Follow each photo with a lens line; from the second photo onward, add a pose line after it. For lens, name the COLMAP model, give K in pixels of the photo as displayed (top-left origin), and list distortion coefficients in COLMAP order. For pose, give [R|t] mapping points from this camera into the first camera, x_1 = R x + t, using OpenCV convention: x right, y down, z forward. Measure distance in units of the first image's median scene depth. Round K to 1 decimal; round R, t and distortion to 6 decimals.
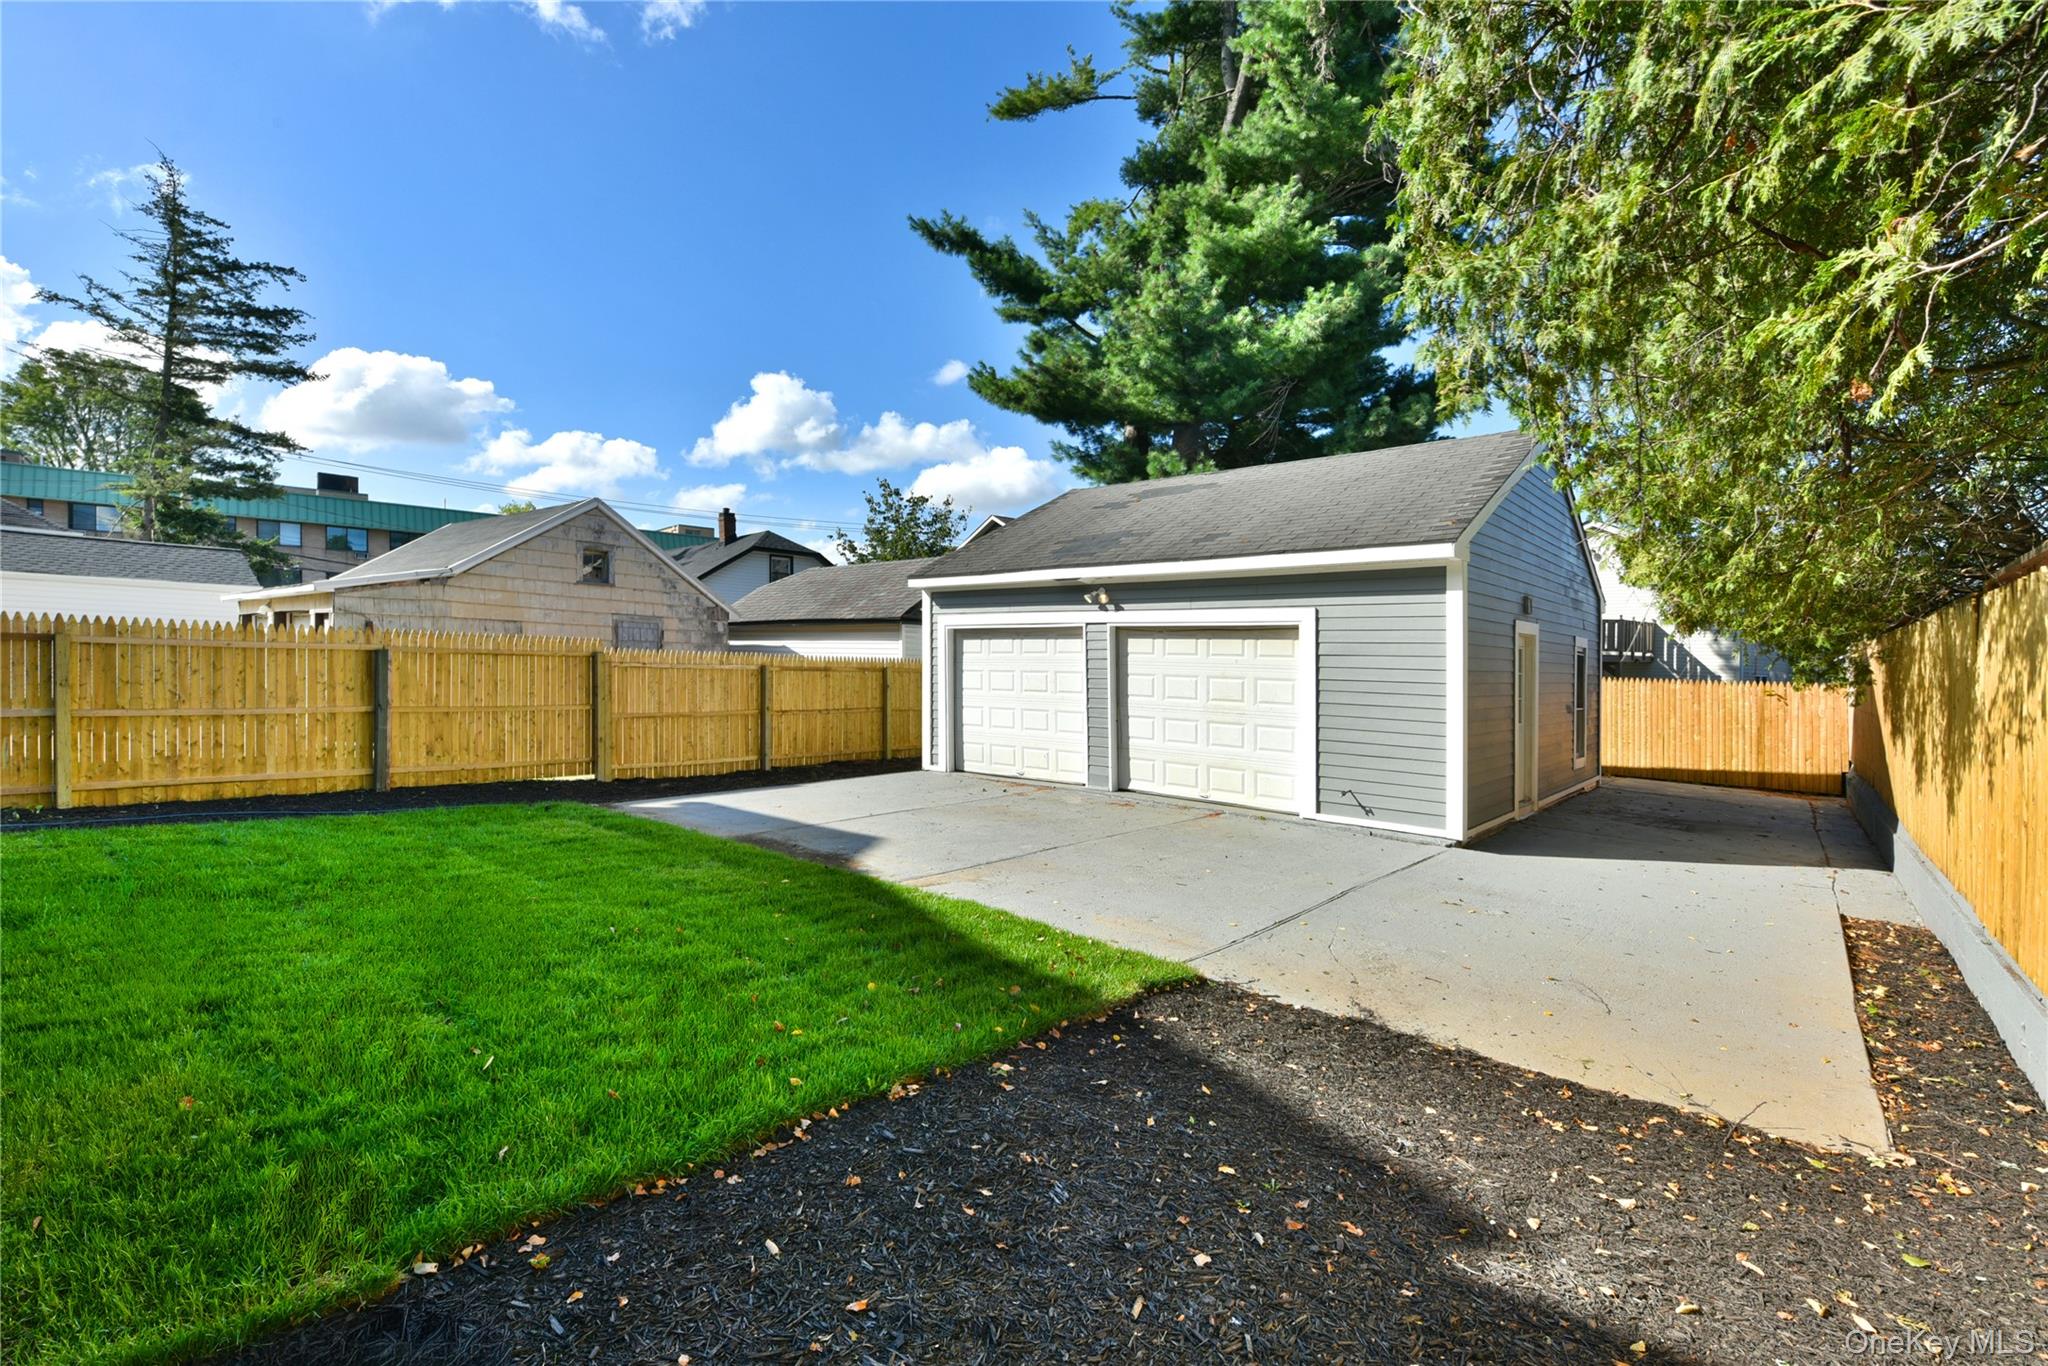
lens RADIAL K [[917.0, 0, 974.9], [0, 917.0, 666.4], [0, 0, 1]] dist [-0.005133, -0.001149]
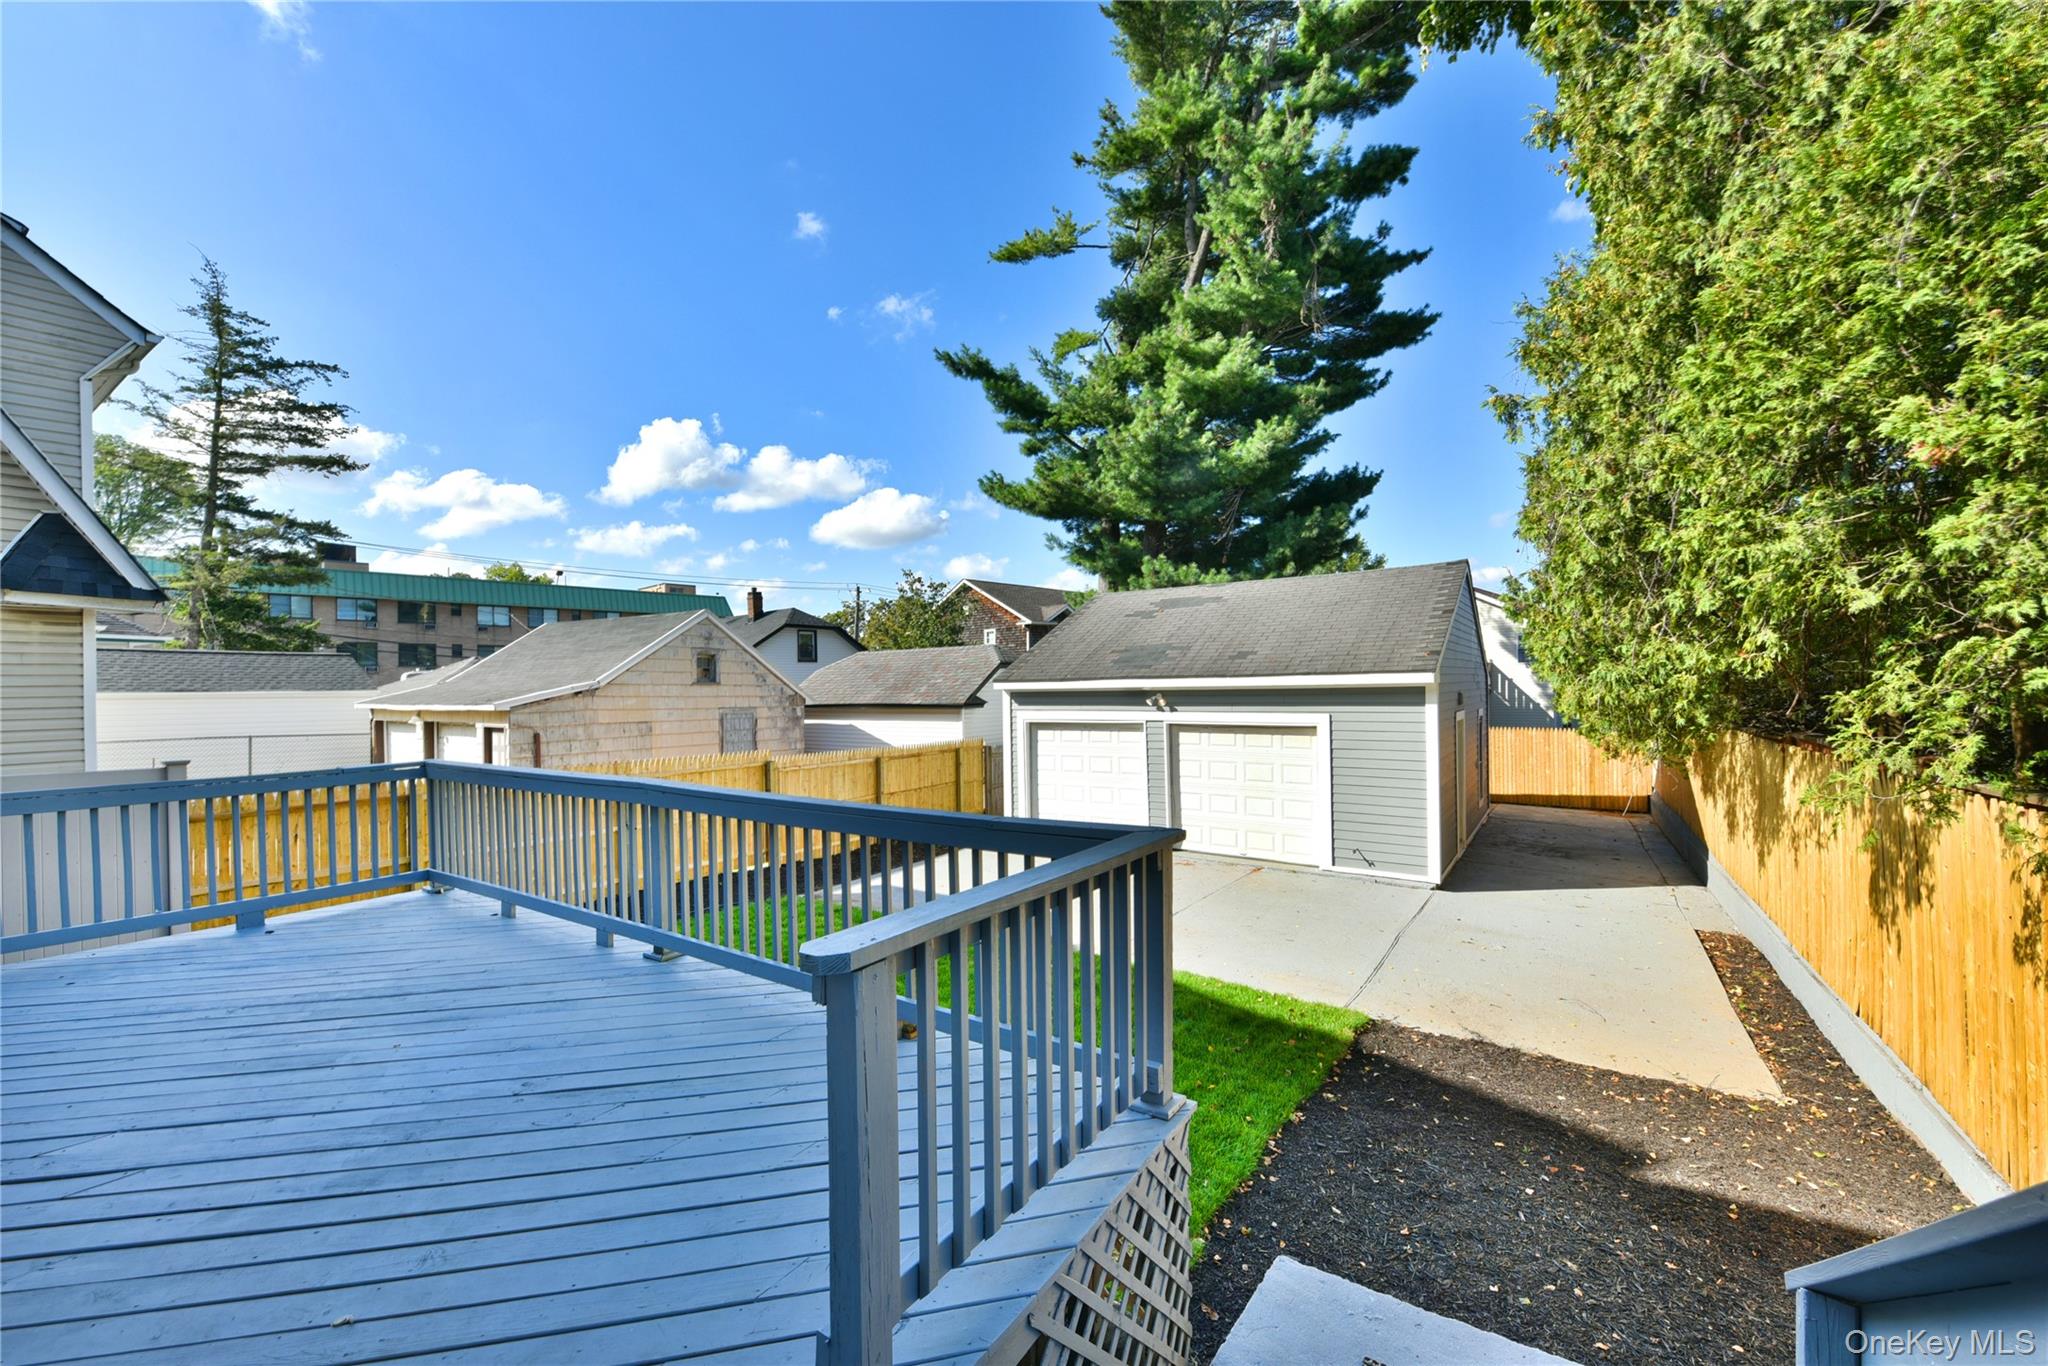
lens RADIAL K [[838.2, 0, 1028.9], [0, 838.2, 686.0], [0, 0, 1]] dist [-0.008308, 0.000123]
pose [[0.988384, -0.019054, 0.150779, -0.132247], [0.019927, 0.999792, -0.004282, -0.057387], [-0.150666, 0.007236, 0.988558, -0.078948]]
